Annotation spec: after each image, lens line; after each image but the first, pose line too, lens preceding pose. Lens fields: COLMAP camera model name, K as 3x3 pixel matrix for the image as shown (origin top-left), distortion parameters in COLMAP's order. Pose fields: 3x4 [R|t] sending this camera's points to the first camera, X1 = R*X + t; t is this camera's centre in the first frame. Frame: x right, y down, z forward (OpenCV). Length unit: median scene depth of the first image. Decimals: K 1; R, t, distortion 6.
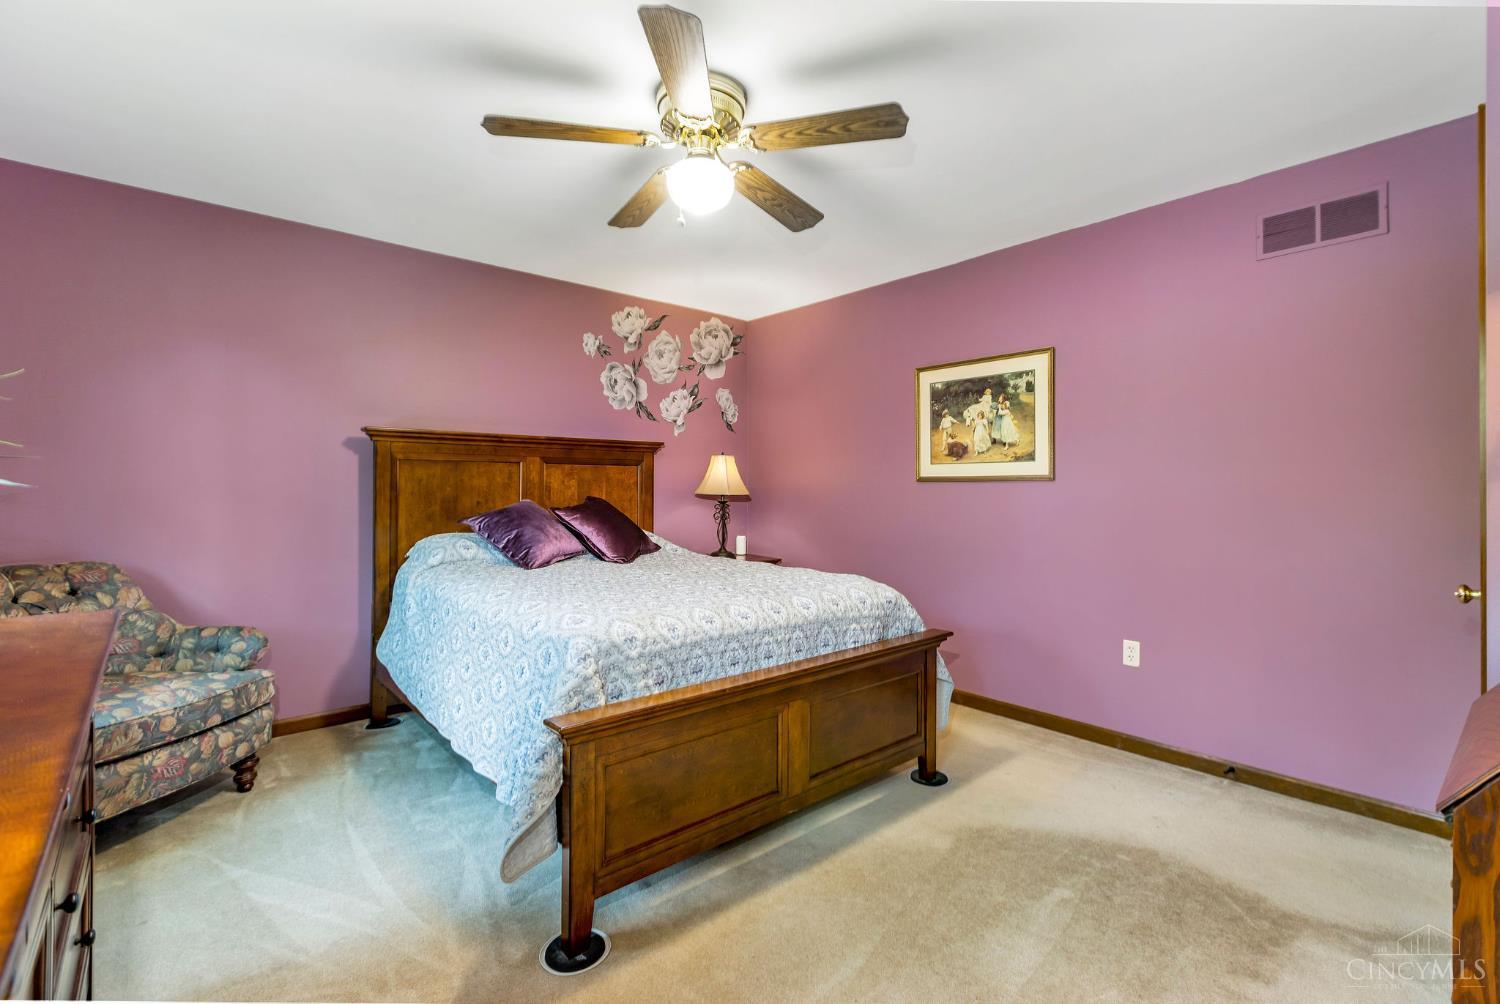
lens RADIAL K [[670.8, 0, 749.5], [0, 670.8, 485.3], [0, 0, 1]] dist [-0.001053, -0.000411]
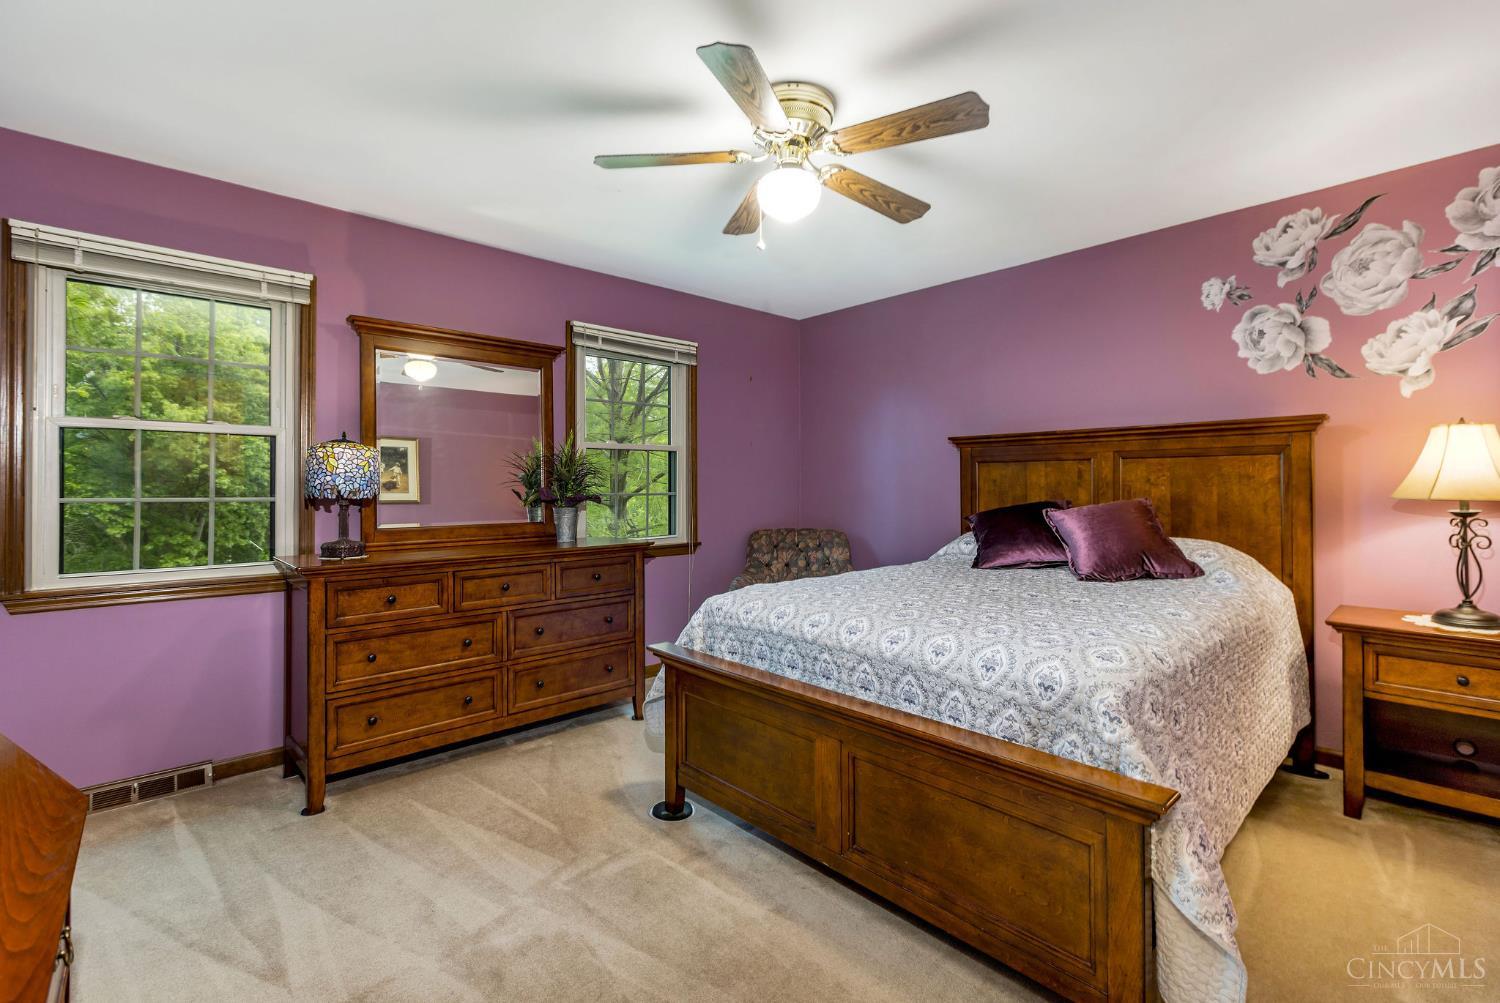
lens RADIAL K [[670.8, 0, 749.5], [0, 670.8, 484.8], [0, 0, 1]] dist [-0.001053, -0.000411]
pose [[0.031878, -0.003821, -0.999484, 0.469488], [0.005603, 0.999978, -0.003644, 0.001083], [0.999476, -0.005484, 0.031899, 0.443907]]
